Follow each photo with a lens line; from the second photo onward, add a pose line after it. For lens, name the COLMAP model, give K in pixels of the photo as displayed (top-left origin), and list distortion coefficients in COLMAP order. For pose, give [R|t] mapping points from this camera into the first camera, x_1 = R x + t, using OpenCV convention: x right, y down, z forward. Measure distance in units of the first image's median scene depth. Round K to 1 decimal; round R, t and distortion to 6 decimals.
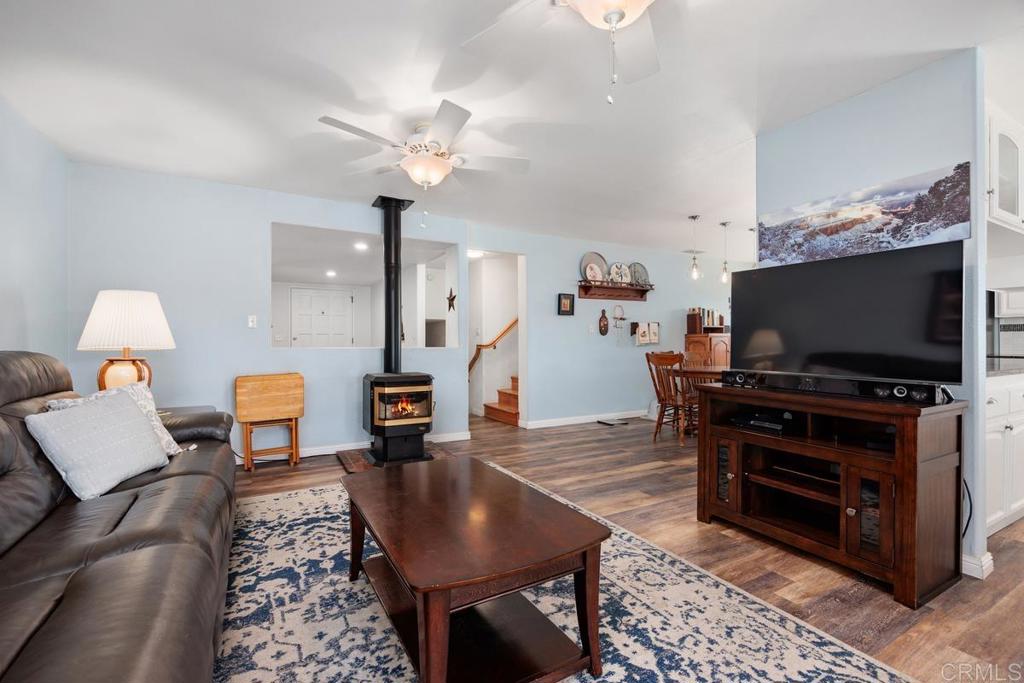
lens RADIAL K [[449.1, 0, 511.6], [0, 449.1, 343.1], [0, 0, 1]] dist [0.000680, -0.000060]
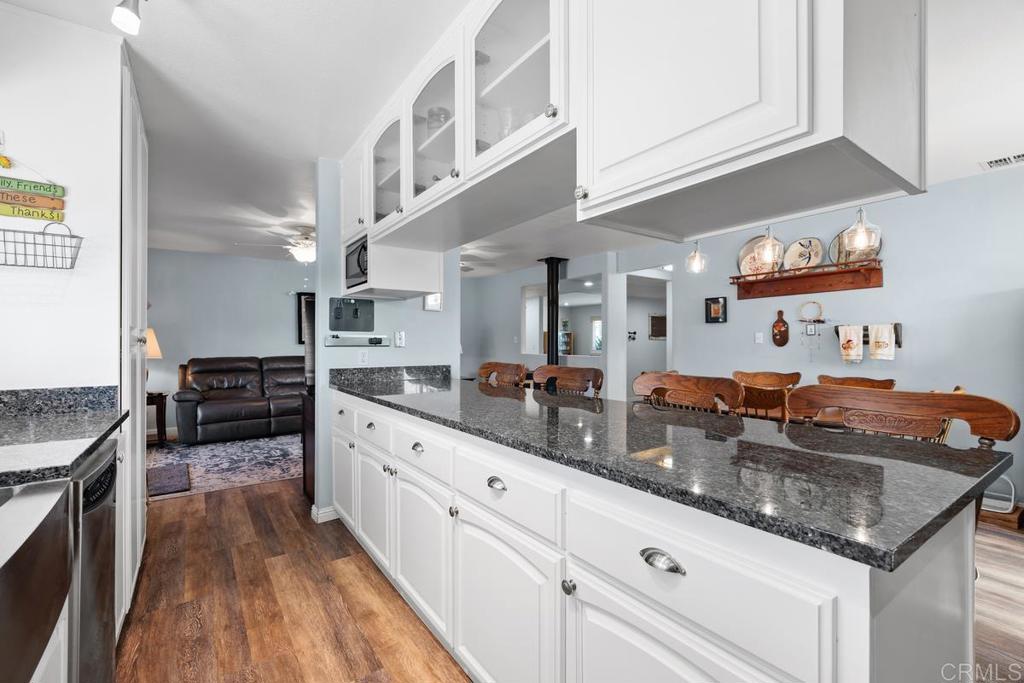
lens RADIAL K [[449.1, 0, 511.6], [0, 449.1, 343.1], [0, 0, 1]] dist [0.000680, -0.000060]
pose [[0.100380, -0.002792, -0.994945, 0.895501], [-0.000633, 0.999996, -0.002870, -0.020714], [0.994949, 0.000918, 0.100378, 0.516604]]
